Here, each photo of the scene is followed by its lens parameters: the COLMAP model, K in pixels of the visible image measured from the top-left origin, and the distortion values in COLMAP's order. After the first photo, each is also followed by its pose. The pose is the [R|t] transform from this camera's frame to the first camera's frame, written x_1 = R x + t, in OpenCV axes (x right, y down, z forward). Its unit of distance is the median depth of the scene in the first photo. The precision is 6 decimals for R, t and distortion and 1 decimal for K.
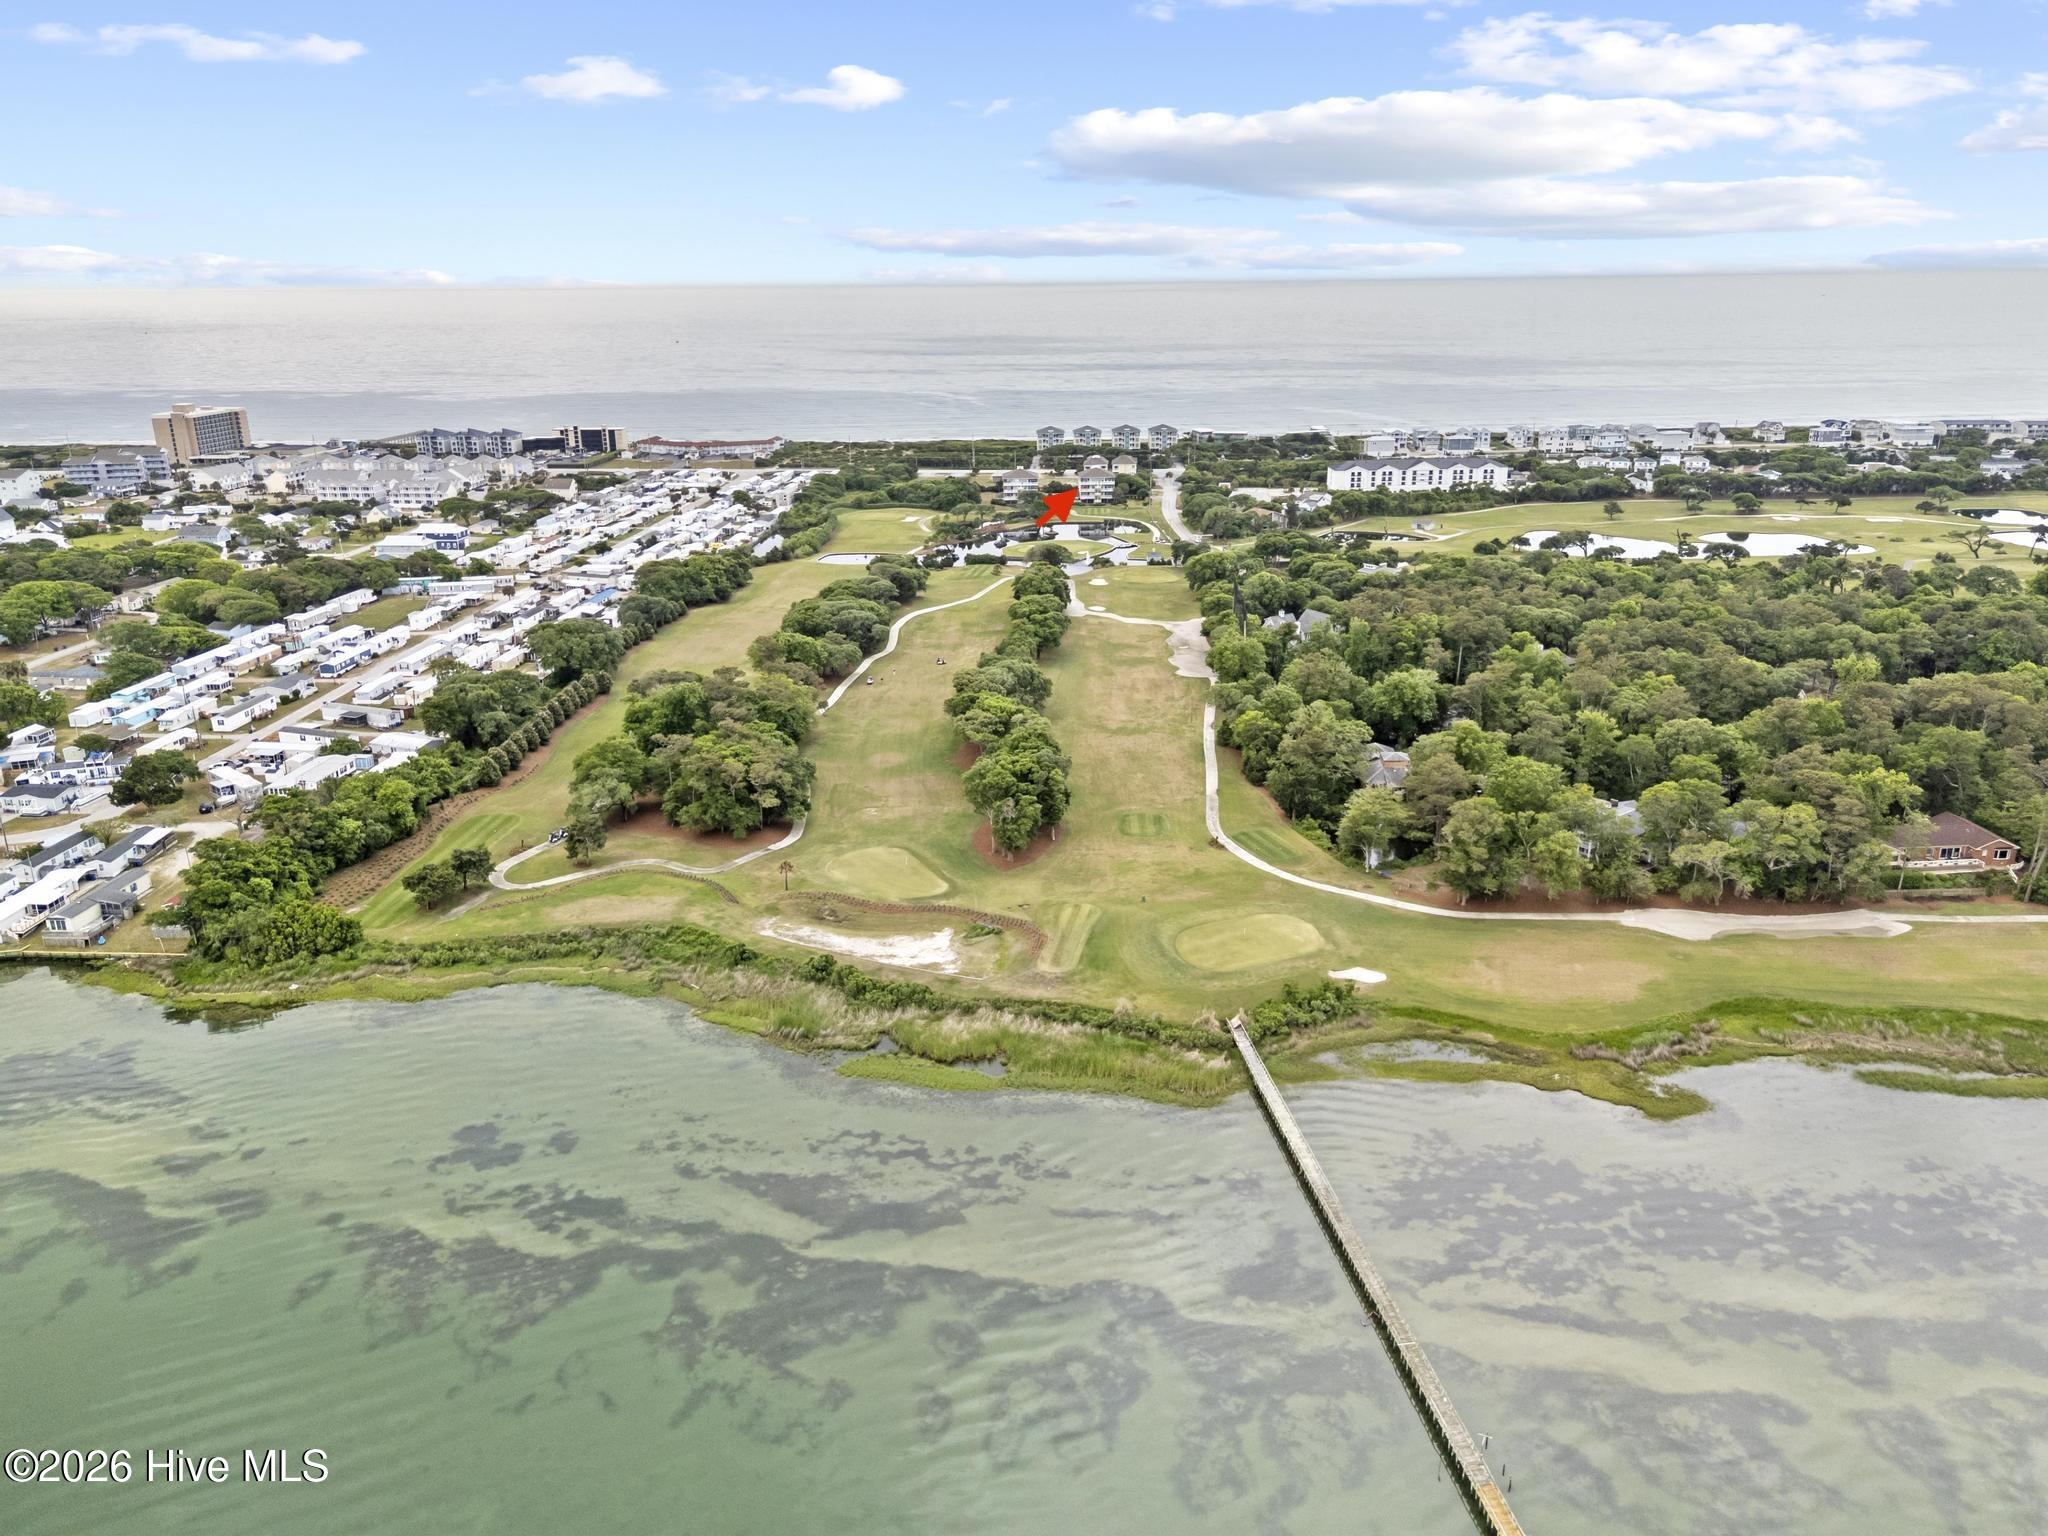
lens RADIAL K [[1500.6, 0, 1030.0], [0, 1500.6, 778.8], [0, 0, 1]] dist [0.062448, -0.058593]
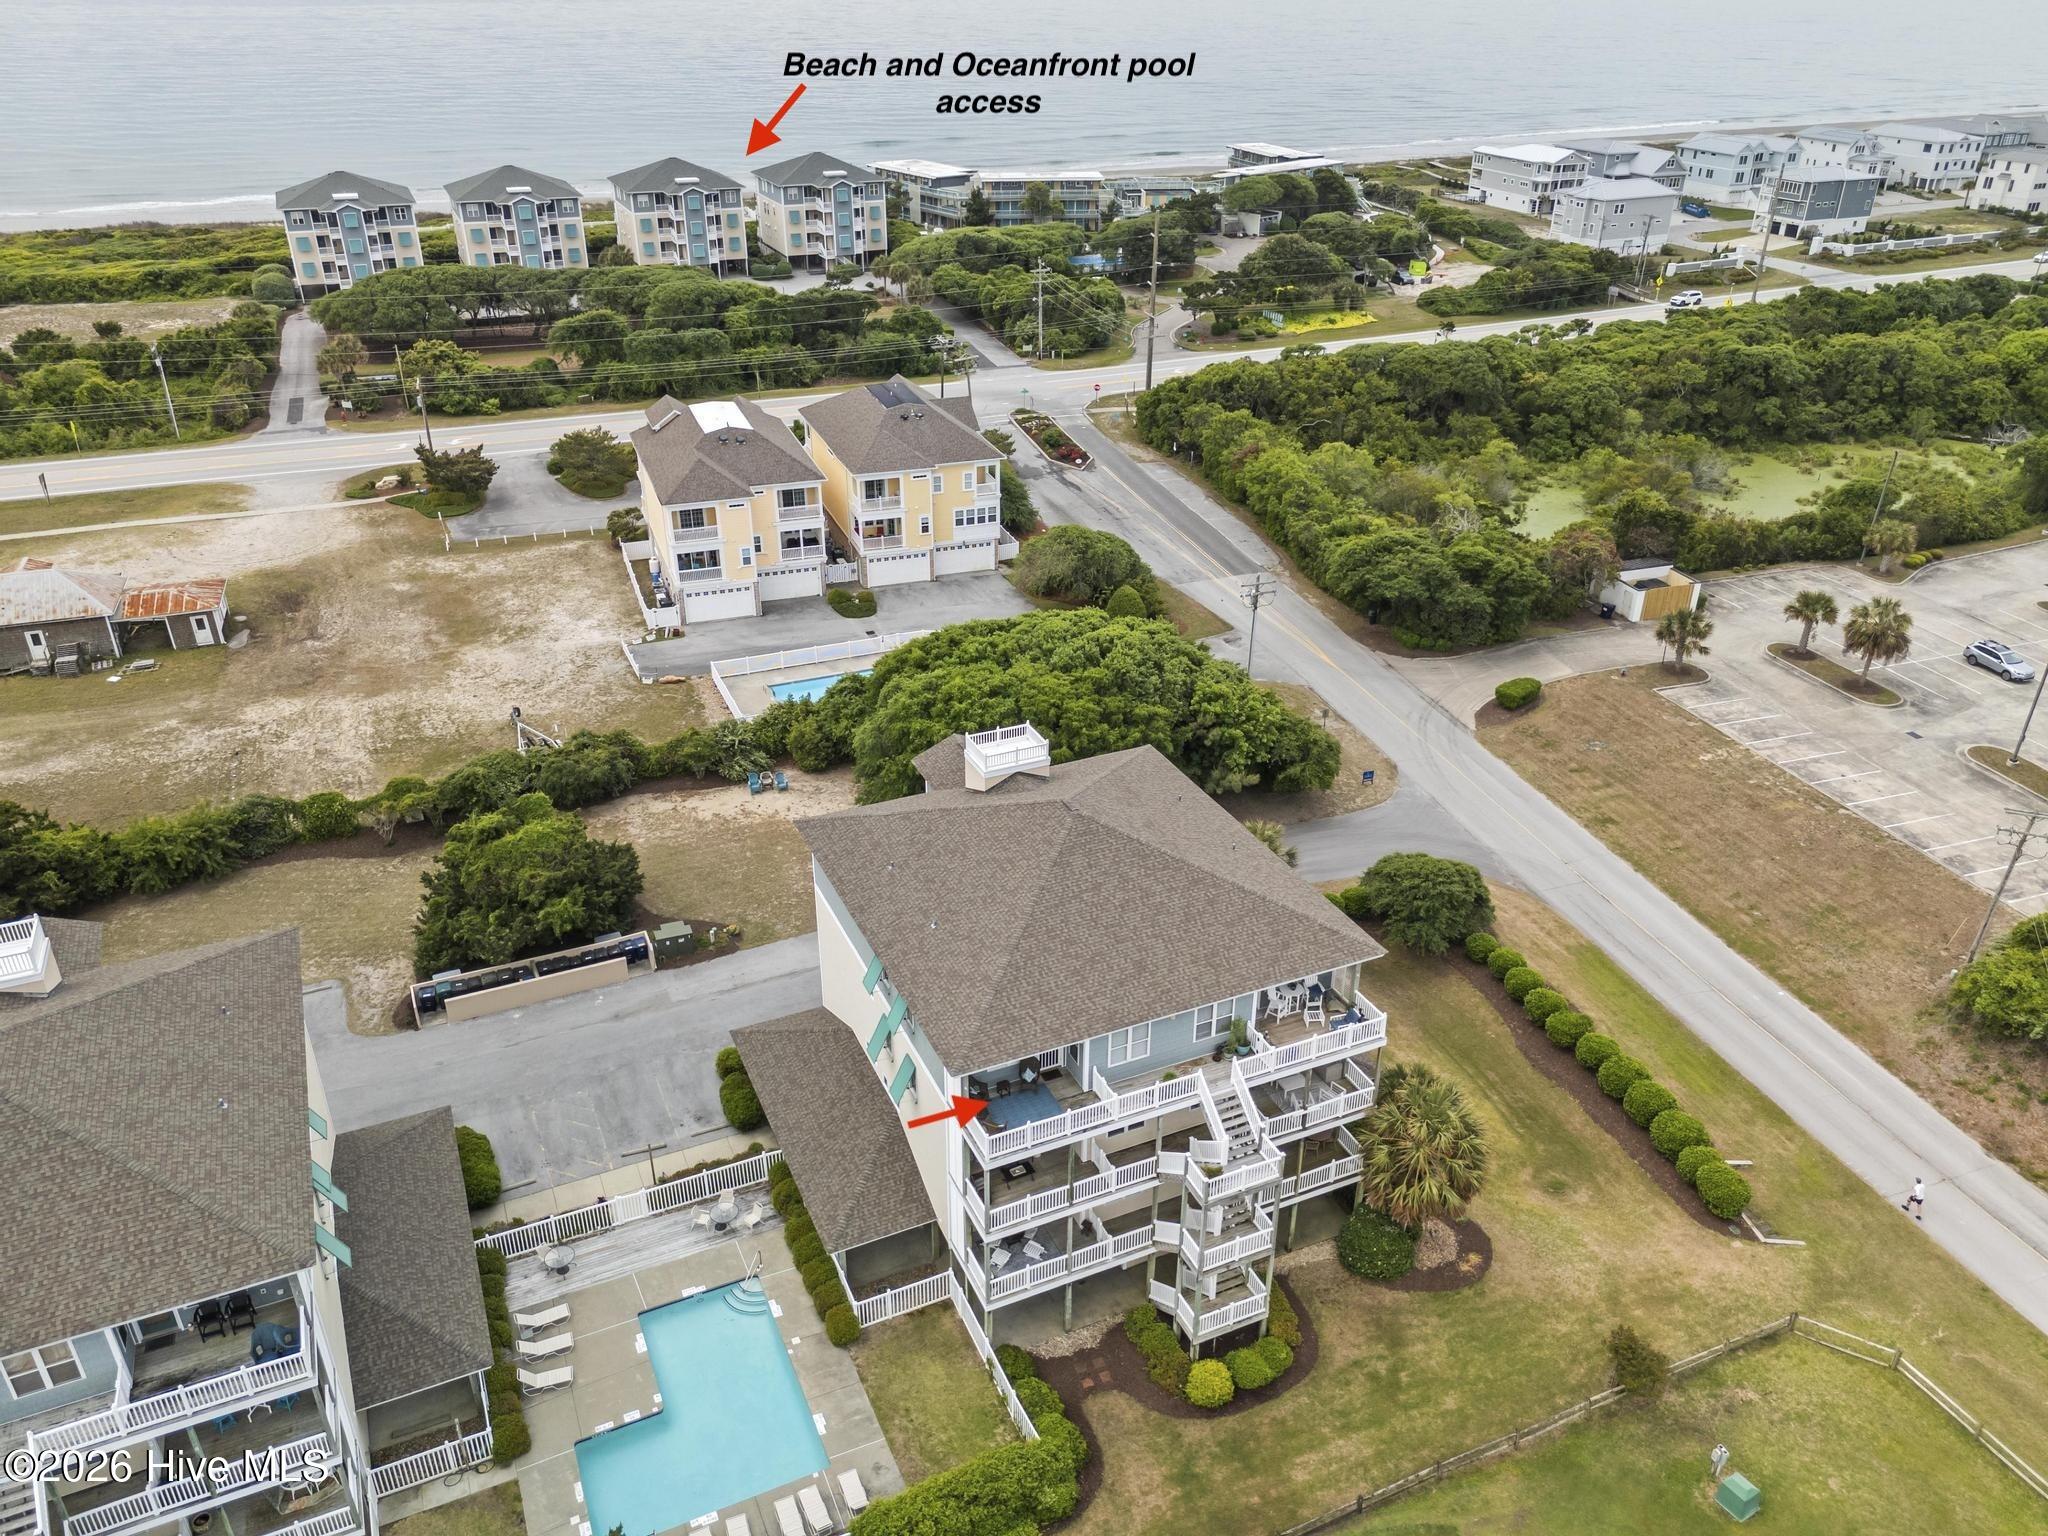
lens RADIAL K [[1509.2, 0, 1042.0], [0, 1509.2, 769.1], [0, 0, 1]] dist [0.073428, -0.068285]
pose [[0.914484, -0.178138, 0.363299, 0.011115], [0.113205, 0.974656, 0.192953, -0.188633], [-0.388464, -0.135325, 0.911473, 0.774663]]
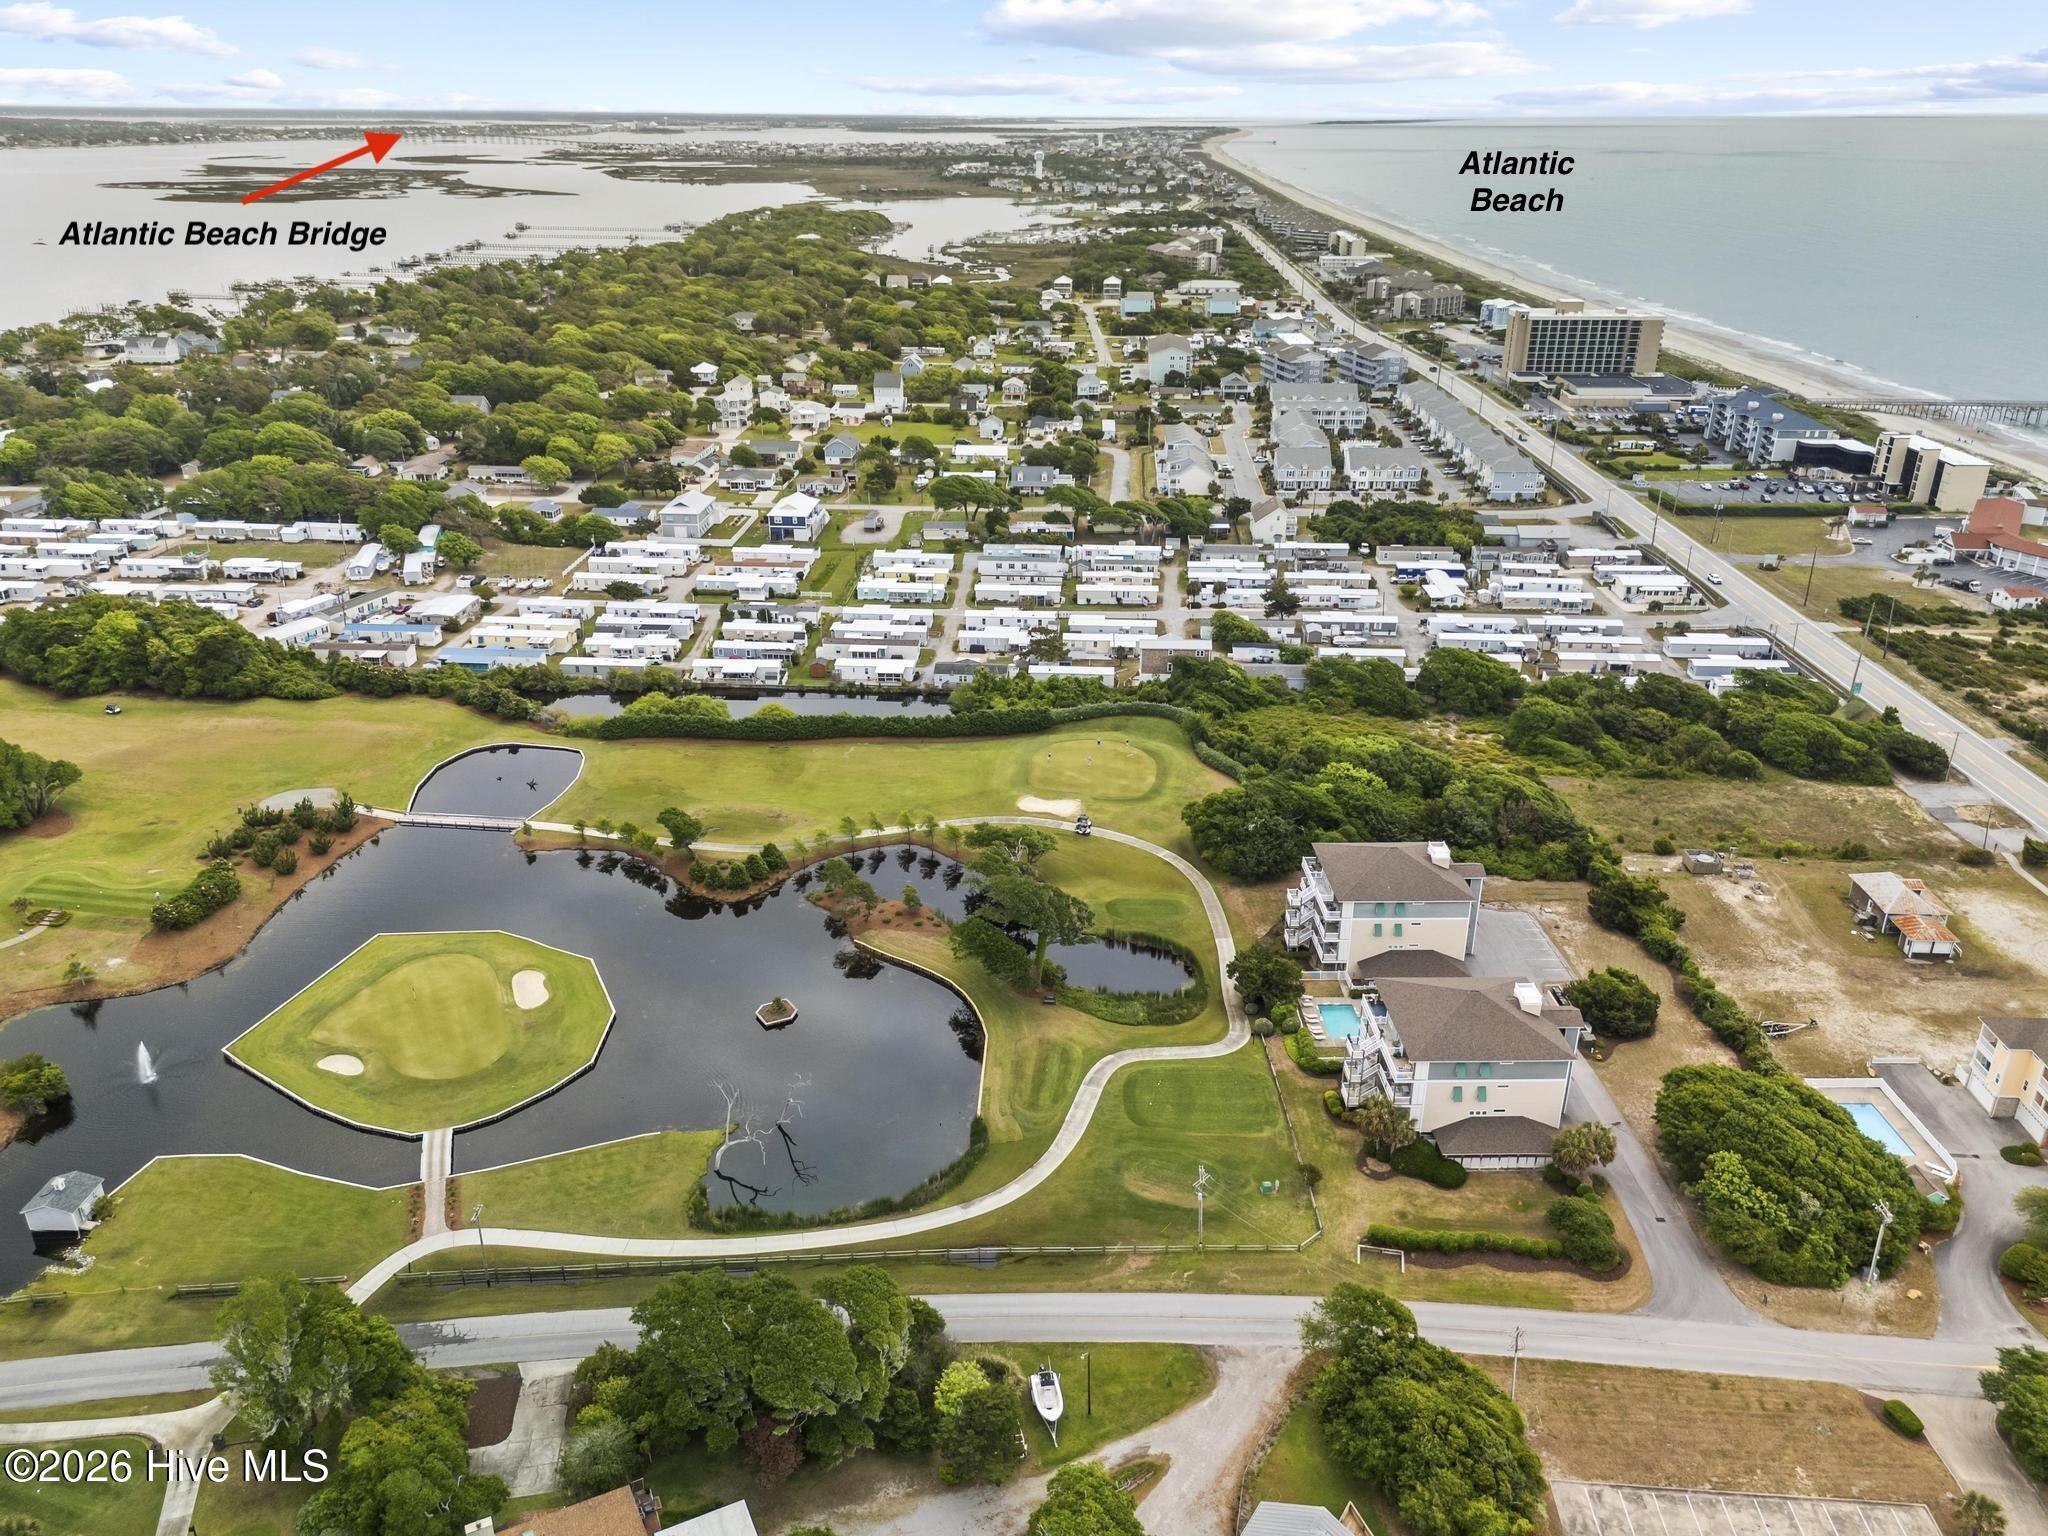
lens RADIAL K [[1500.6, 0, 1030.0], [0, 1500.6, 778.8], [0, 0, 1]] dist [0.062448, -0.058593]
pose [[0.007859, 0.411712, -0.911280, 0.206911], [-0.316265, 0.865552, 0.388325, -0.256935], [0.948638, 0.285154, 0.137013, 0.744902]]
